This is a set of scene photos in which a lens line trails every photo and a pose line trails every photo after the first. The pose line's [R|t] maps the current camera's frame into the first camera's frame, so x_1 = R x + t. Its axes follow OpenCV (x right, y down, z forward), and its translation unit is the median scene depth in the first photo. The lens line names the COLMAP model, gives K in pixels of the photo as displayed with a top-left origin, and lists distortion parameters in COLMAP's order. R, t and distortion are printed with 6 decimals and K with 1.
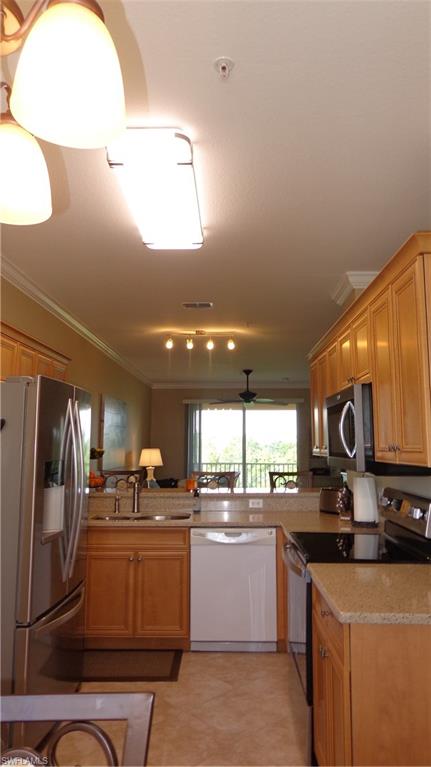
lens RADIAL K [[556.3, 0, 215.5], [0, 556.3, 383.5], [0, 0, 1]] dist [0.004593, 0.003739]
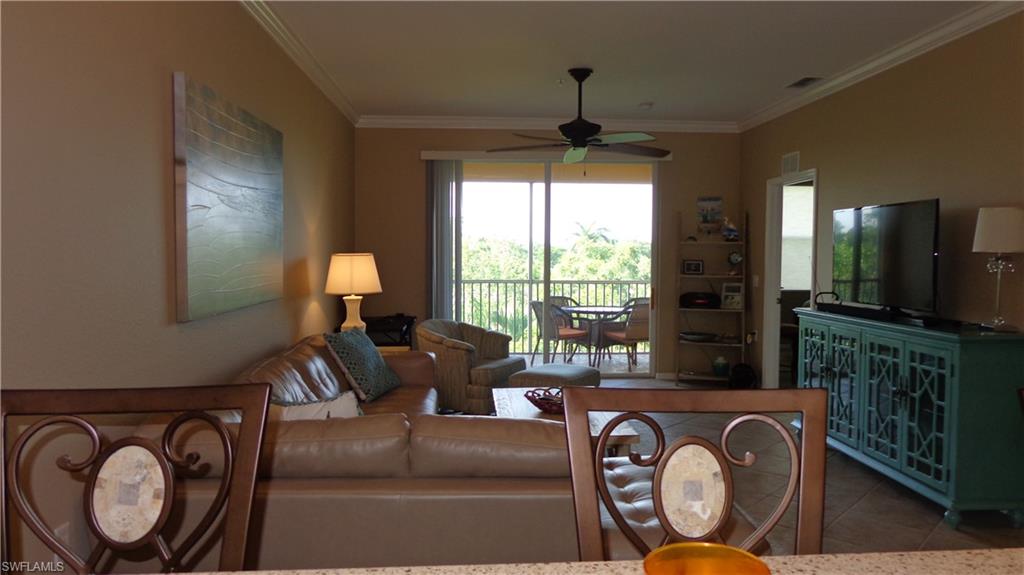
lens RADIAL K [[723.0, 0, 512.0], [0, 723.0, 287.5], [0, 0, 1]] dist [0.003855, 0.009060]
pose [[0.996346, -0.000808, 0.085407, -0.040168], [-0.013790, 0.985314, 0.170192, 0.044725], [-0.084291, -0.170747, 0.981703, 0.423922]]
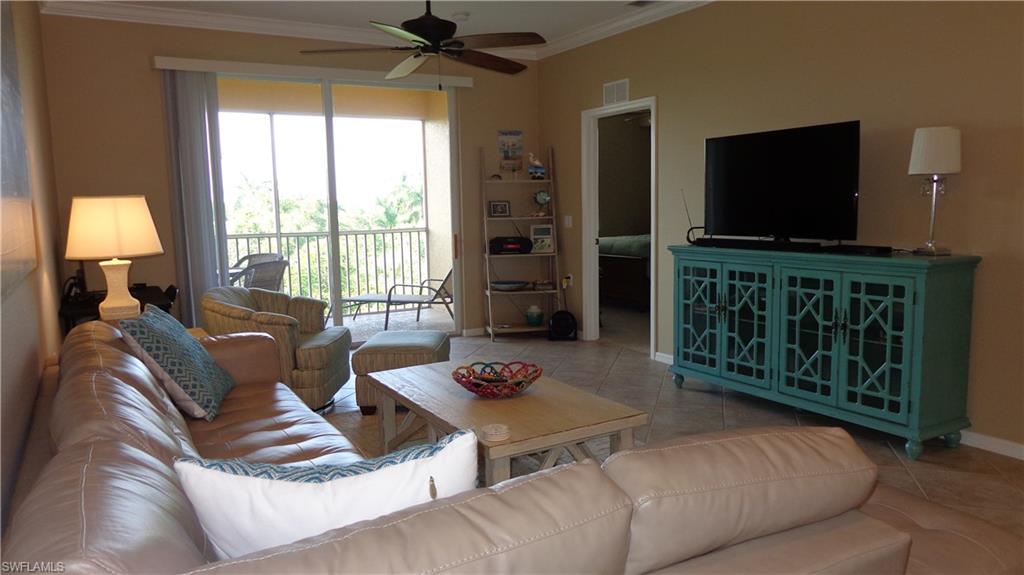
lens RADIAL K [[723.0, 0, 512.0], [0, 723.0, 287.5], [0, 0, 1]] dist [0.003855, 0.009060]
pose [[0.856585, -0.078047, 0.510070, -0.128508], [-0.042560, 0.974441, 0.220575, 0.070948], [-0.514248, -0.210650, 0.831370, 0.564420]]
